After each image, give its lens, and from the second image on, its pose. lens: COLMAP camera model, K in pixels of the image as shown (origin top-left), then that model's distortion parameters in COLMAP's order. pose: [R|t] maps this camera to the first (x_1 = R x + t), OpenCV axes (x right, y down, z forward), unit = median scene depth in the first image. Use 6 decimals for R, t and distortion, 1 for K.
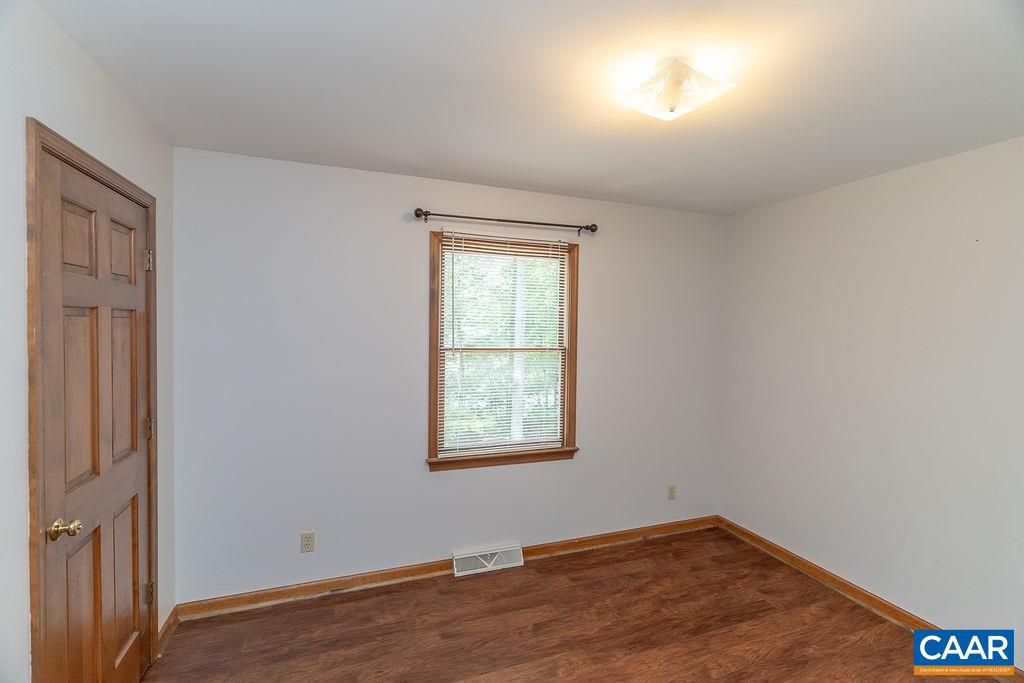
lens RADIAL K [[461.2, 0, 511.1], [0, 461.2, 330.8], [0, 0, 1]] dist [-0.008384, 0.003051]
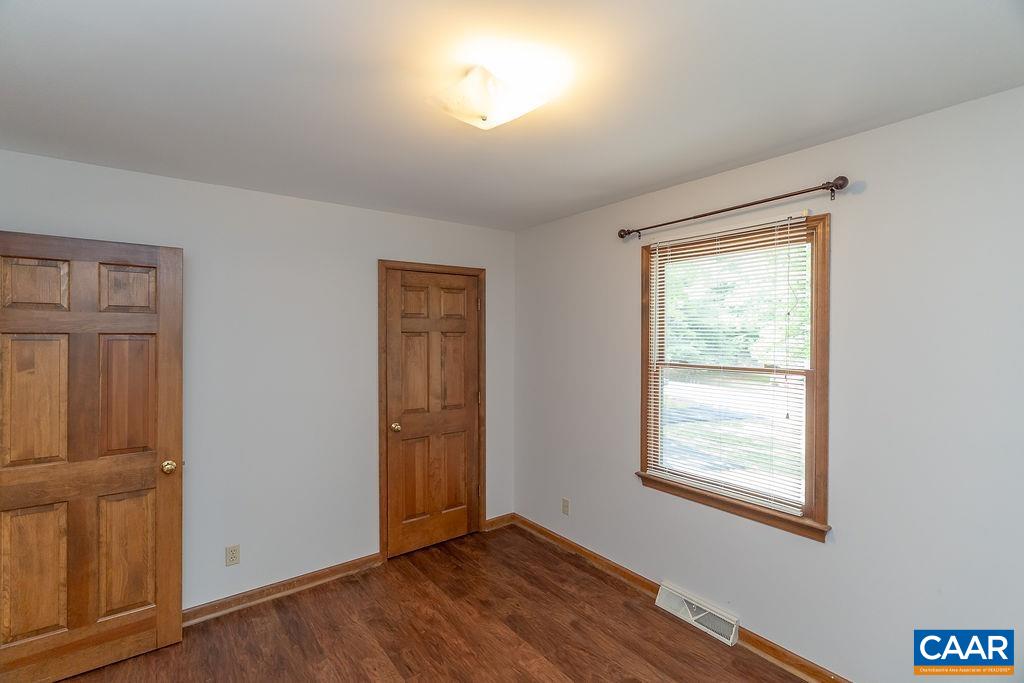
lens RADIAL K [[461.2, 0, 508.4], [0, 461.2, 331.4], [0, 0, 1]] dist [-0.008384, 0.003051]
pose [[0.283388, -0.023993, -0.958705, 0.714325], [-0.010739, 0.999545, -0.028189, 0.002723], [0.958945, 0.018284, 0.283001, 0.432769]]
